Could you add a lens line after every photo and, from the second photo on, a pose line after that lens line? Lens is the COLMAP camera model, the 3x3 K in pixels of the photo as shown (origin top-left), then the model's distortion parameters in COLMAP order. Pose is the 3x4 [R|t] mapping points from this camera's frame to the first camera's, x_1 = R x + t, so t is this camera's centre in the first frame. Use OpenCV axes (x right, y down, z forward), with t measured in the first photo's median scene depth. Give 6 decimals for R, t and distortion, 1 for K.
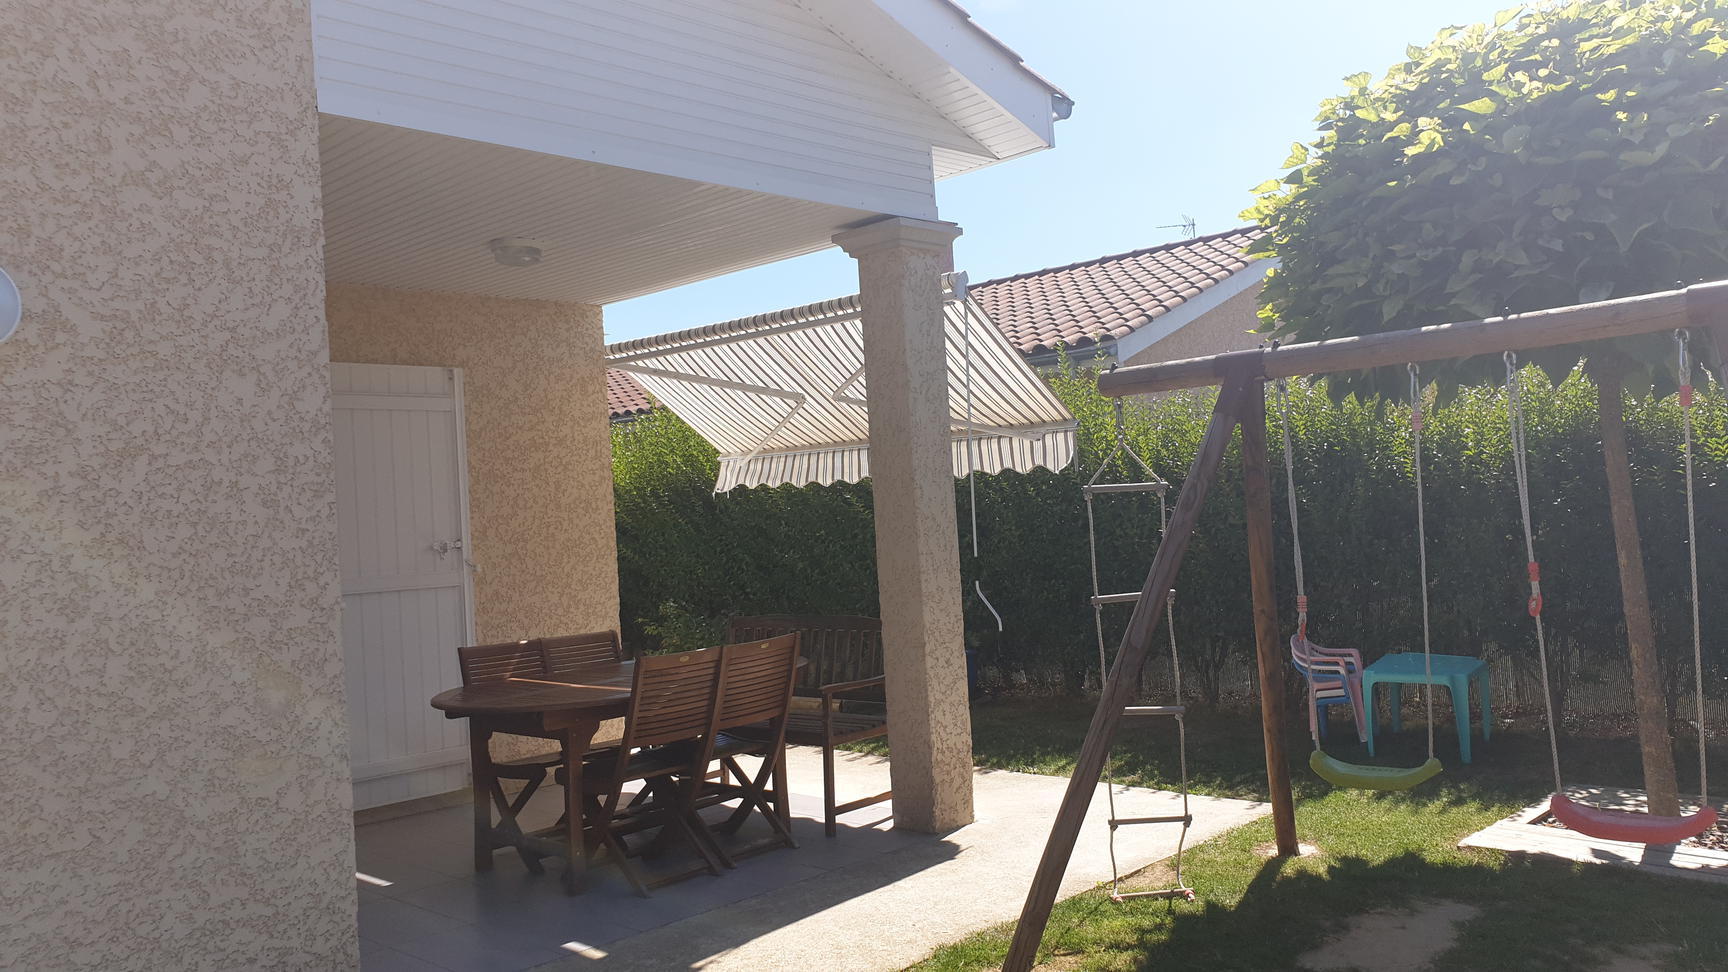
lens RADIAL K [[1296.1, 0, 863.7], [0, 1296.1, 419.5], [0, 0, 1]] dist [0.065774, -0.263474]
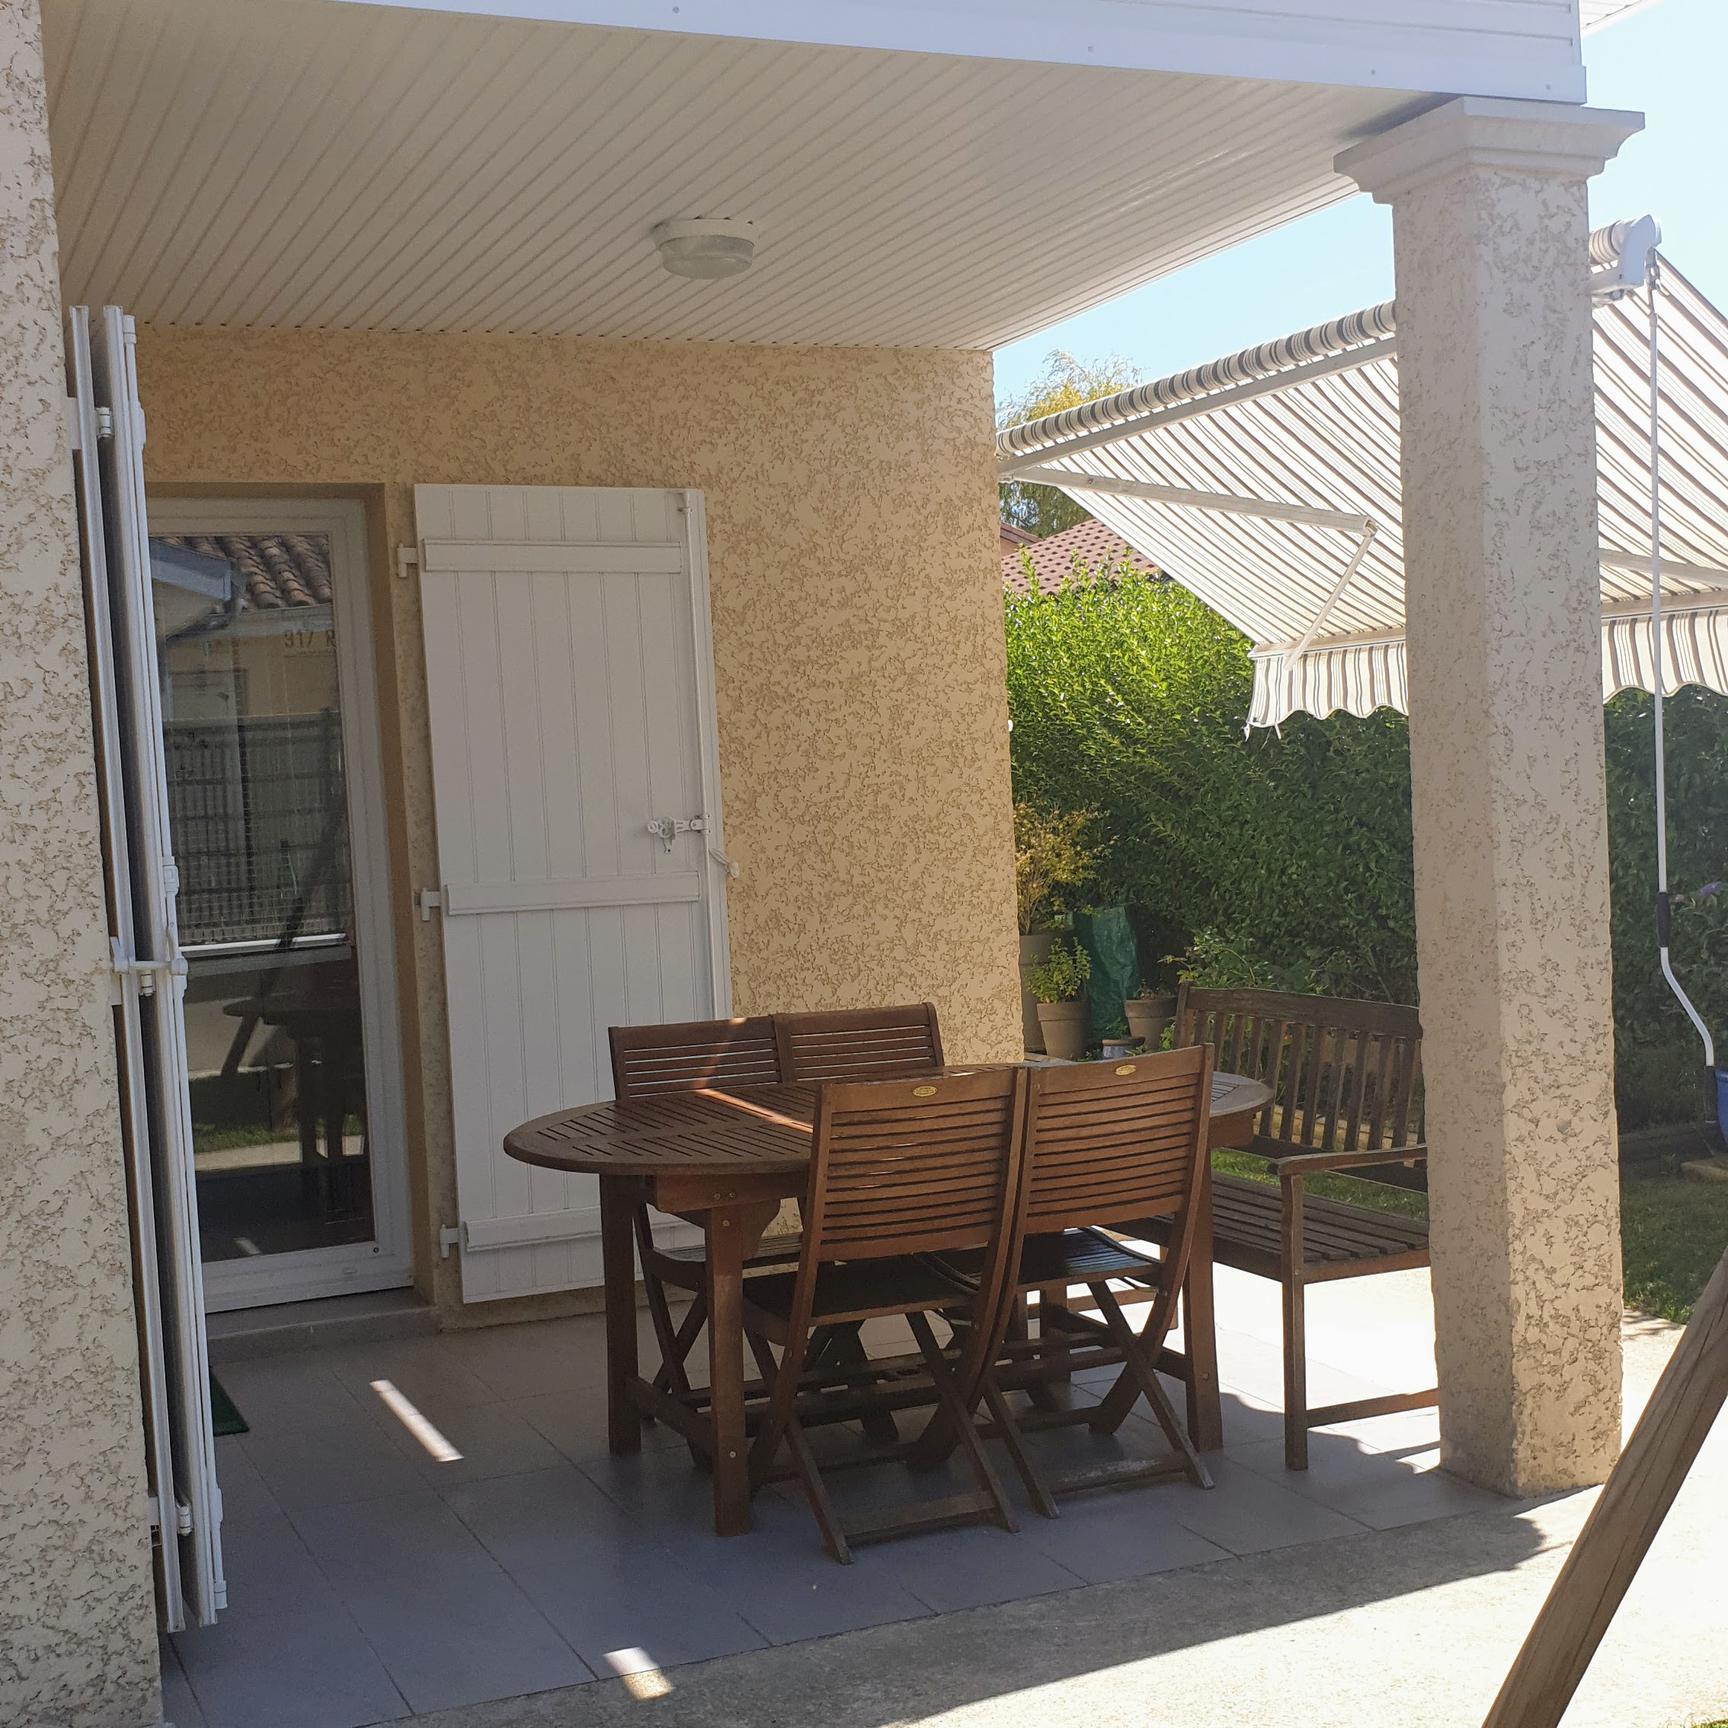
lens RADIAL K [[2292.1, 0, 859.1], [0, 2292.1, 900.2], [0, 0, 1]] dist [0.236492, -0.951928]
pose [[0.920057, 0.037270, -0.390007, 0.146026], [0.019042, 0.990034, 0.139532, -0.004893], [0.391321, -0.135804, 0.910179, 0.192095]]
